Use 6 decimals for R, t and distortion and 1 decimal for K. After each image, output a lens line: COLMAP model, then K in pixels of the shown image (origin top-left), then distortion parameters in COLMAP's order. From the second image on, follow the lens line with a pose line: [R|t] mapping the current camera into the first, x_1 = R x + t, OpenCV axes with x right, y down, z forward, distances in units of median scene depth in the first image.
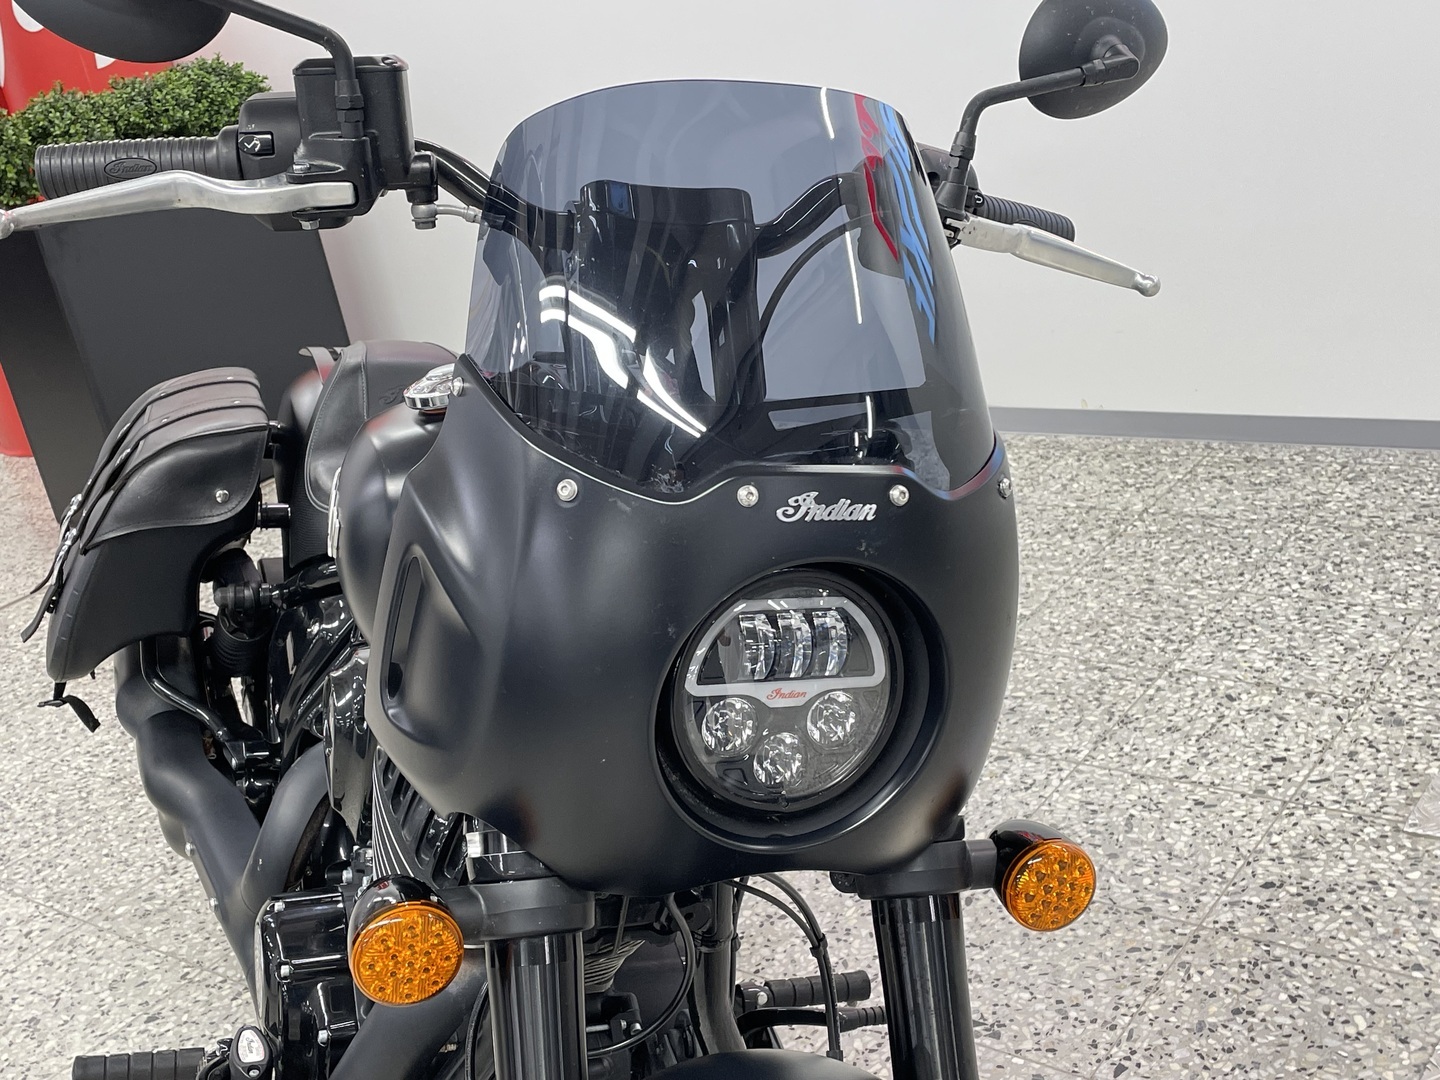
lens RADIAL K [[1669.3, 0, 714.8], [0, 1669.3, 525.8], [0, 0, 1]] dist [0.101108, -0.150823]
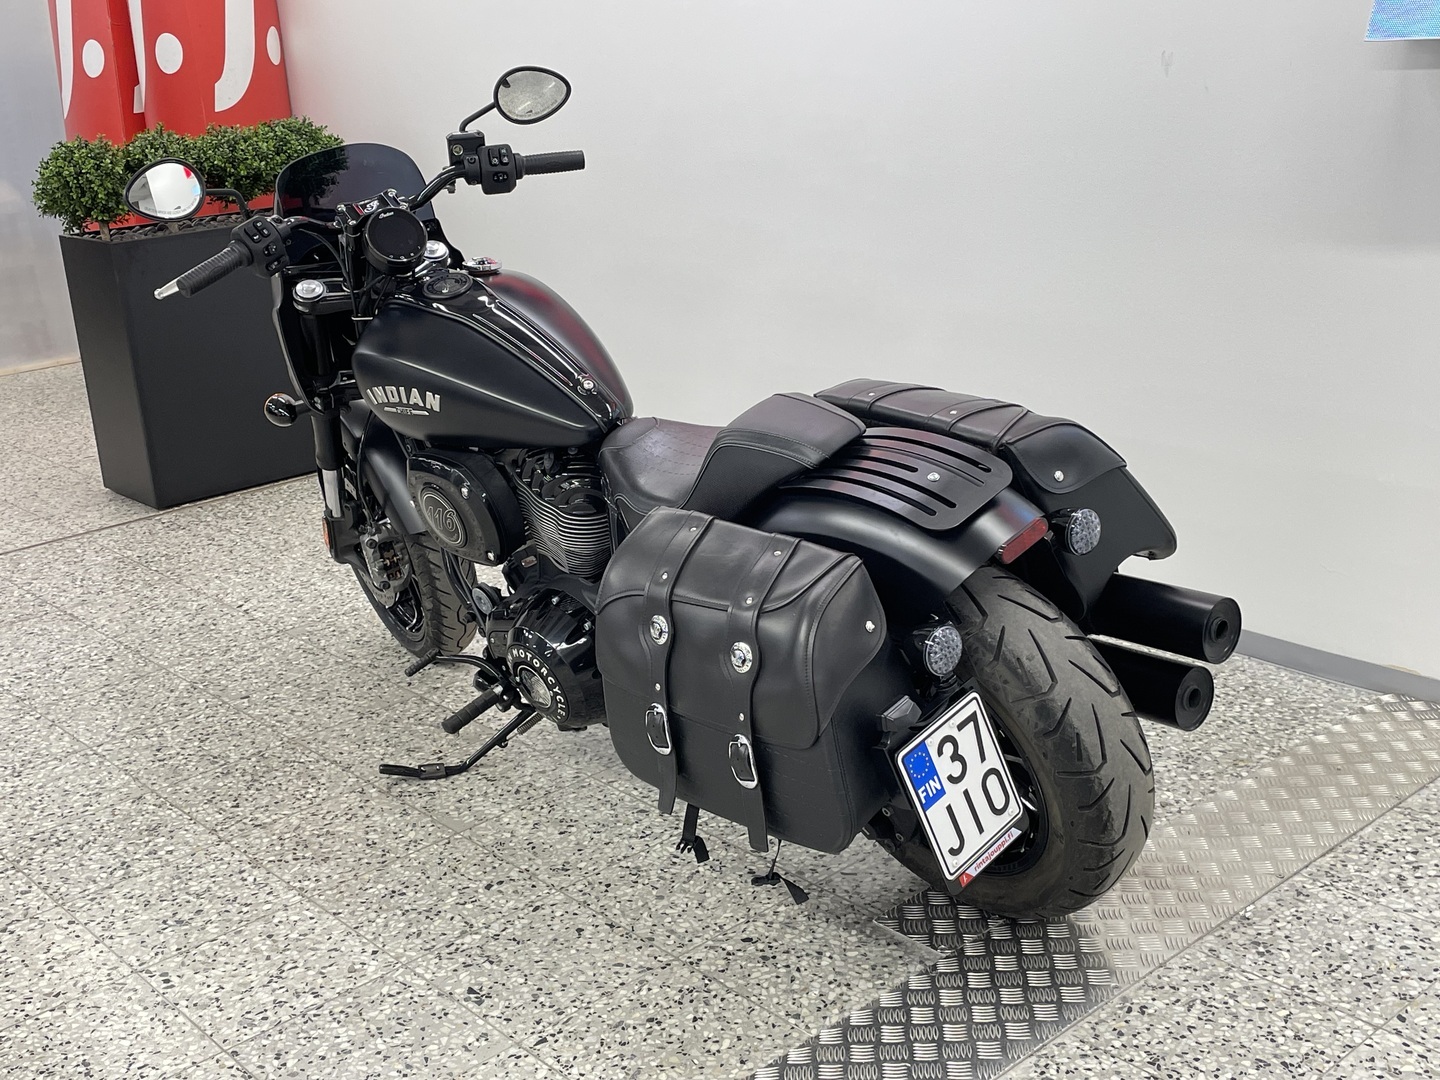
lens RADIAL K [[1687.9, 0, 706.4], [0, 1687.9, 538.0], [0, 0, 1]] dist [0.104277, -0.158826]
pose [[0.974662, 0.177560, -0.136037, 0.287799], [-0.180737, 0.983467, -0.011270, -0.043346], [0.131787, 0.035572, 0.990640, -0.187375]]
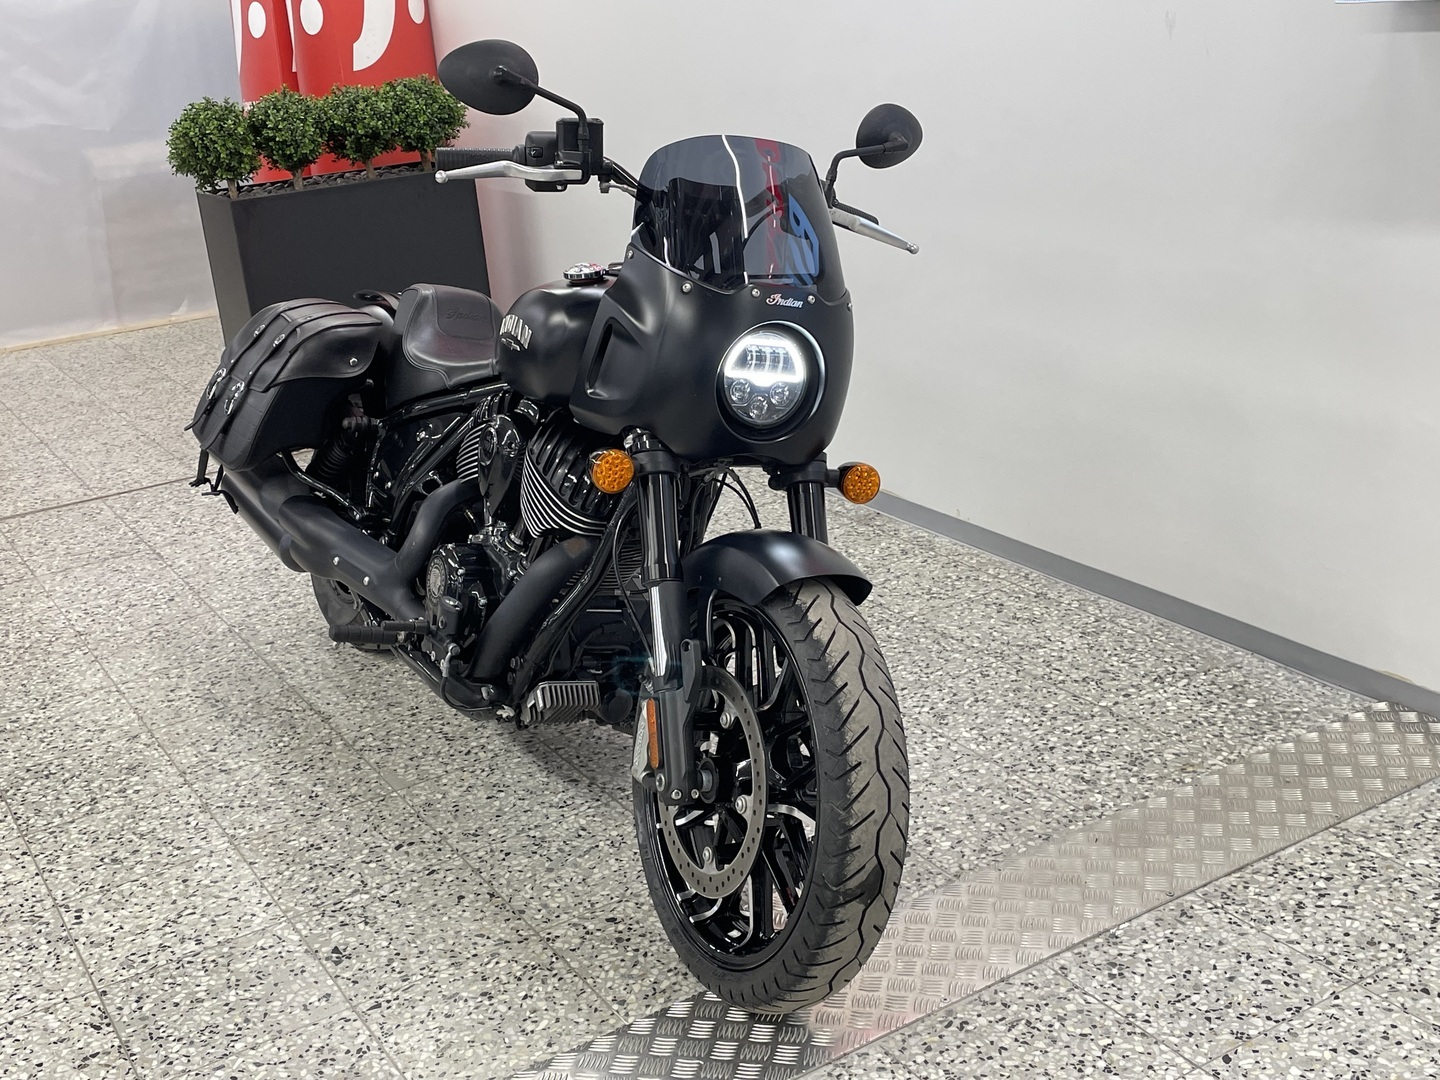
lens RADIAL K [[1669.3, 0, 714.8], [0, 1669.3, 525.8], [0, 0, 1]] dist [0.101108, -0.150823]
pose [[0.930980, 0.216581, -0.293886, 0.487744], [-0.209911, 0.976203, 0.054456, -0.111548], [0.298686, 0.010992, 0.954288, -0.127584]]
